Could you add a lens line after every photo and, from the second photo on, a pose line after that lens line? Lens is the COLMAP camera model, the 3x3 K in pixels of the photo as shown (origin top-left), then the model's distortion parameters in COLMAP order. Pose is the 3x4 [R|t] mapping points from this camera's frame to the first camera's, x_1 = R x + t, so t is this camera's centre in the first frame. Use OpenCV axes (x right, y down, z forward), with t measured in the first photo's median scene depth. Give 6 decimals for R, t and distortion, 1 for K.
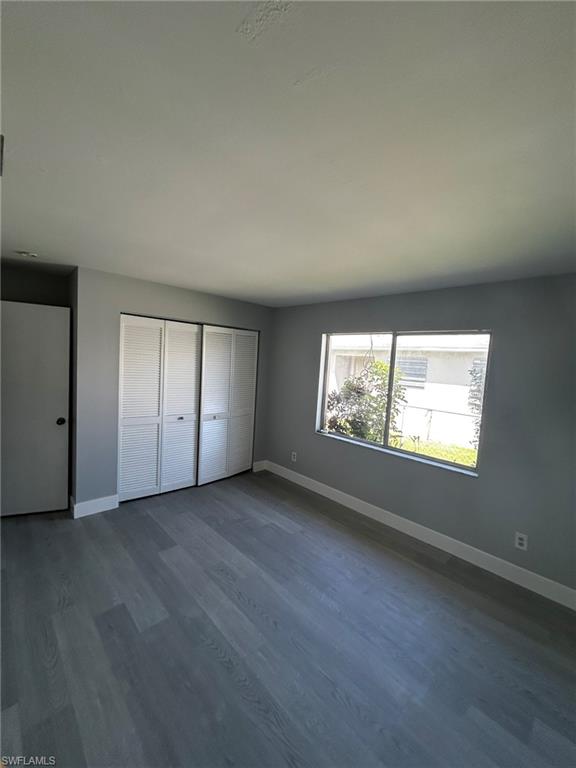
lens RADIAL K [[309.2, 0, 288.0], [0, 309.2, 384.0], [0, 0, 1]] dist [-0.000427, -0.000072]
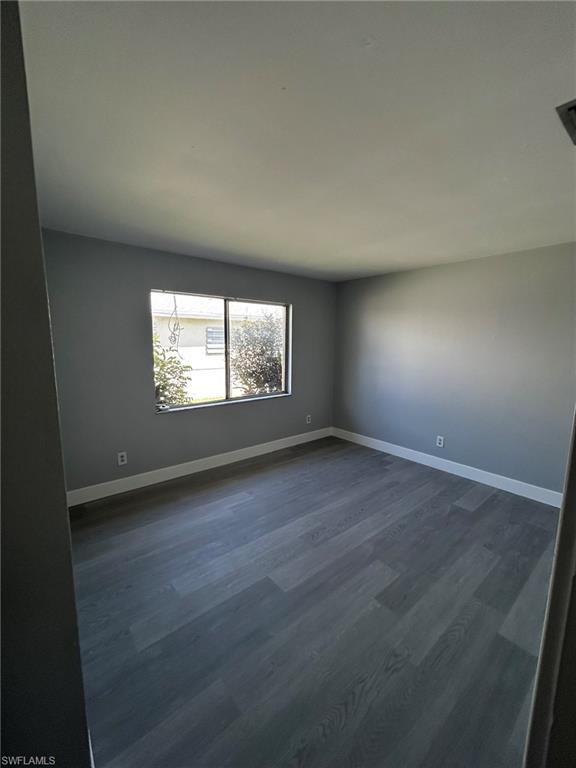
lens RADIAL K [[309.2, 0, 288.0], [0, 309.2, 384.0], [0, 0, 1]] dist [-0.000427, -0.000072]
pose [[0.079616, -0.199299, 0.976699, -1.130484], [0.068628, 0.978580, 0.194089, -0.089857], [-0.994460, 0.051576, 0.091589, 0.976367]]
